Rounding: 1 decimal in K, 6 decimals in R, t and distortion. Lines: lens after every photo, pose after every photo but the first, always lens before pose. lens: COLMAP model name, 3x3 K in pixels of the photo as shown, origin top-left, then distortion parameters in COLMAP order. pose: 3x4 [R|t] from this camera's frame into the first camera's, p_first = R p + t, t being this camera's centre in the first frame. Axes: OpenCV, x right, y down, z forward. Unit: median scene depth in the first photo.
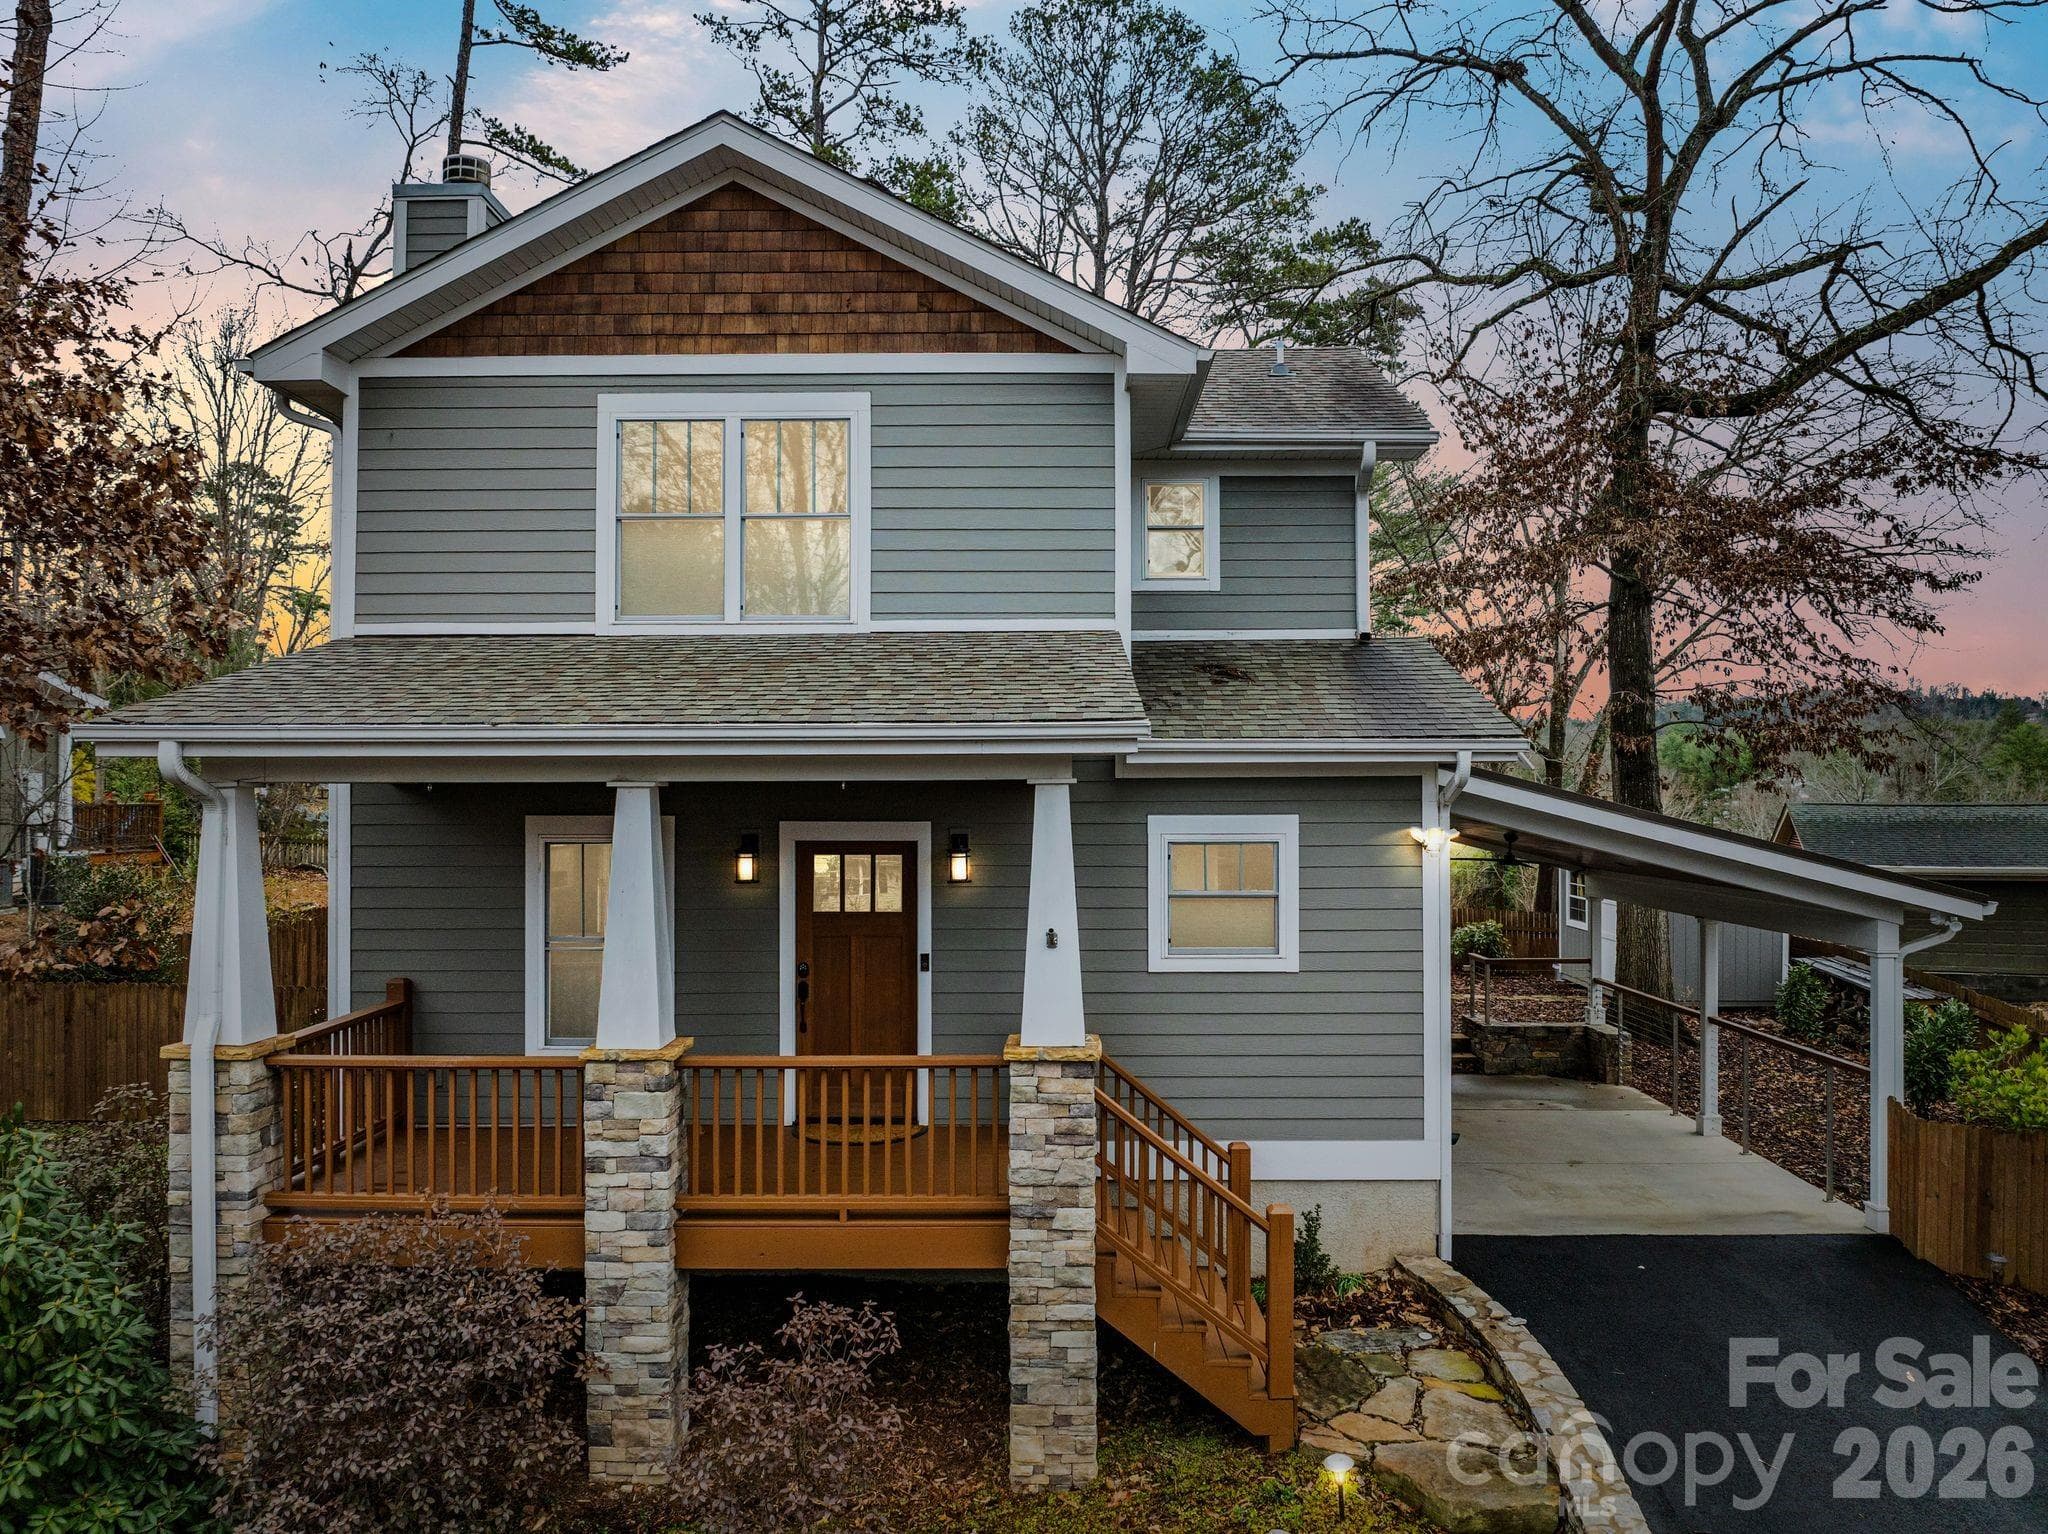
lens RADIAL K [[1465.7, 0, 1024.0], [0, 1465.7, 767.0], [0, 0, 1]] dist [-0.007004, -0.002732]
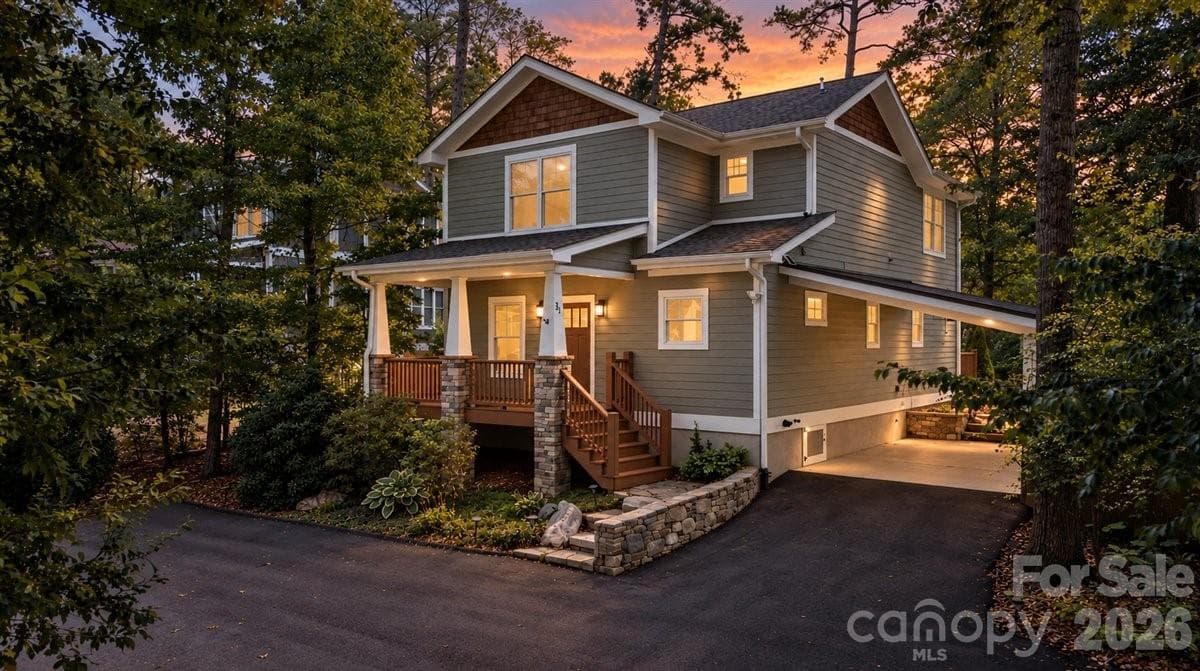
lens RADIAL K [[914.0, 0, 600.0], [0, 914.0, 335.5], [0, 0, 1]] dist [0.003646, 0.000602]
pose [[0.797794, -0.004154, -0.602916, 0.993223], [0.008100, 0.999960, 0.003829, 0.107495], [0.602876, -0.007938, 0.797795, -0.378747]]
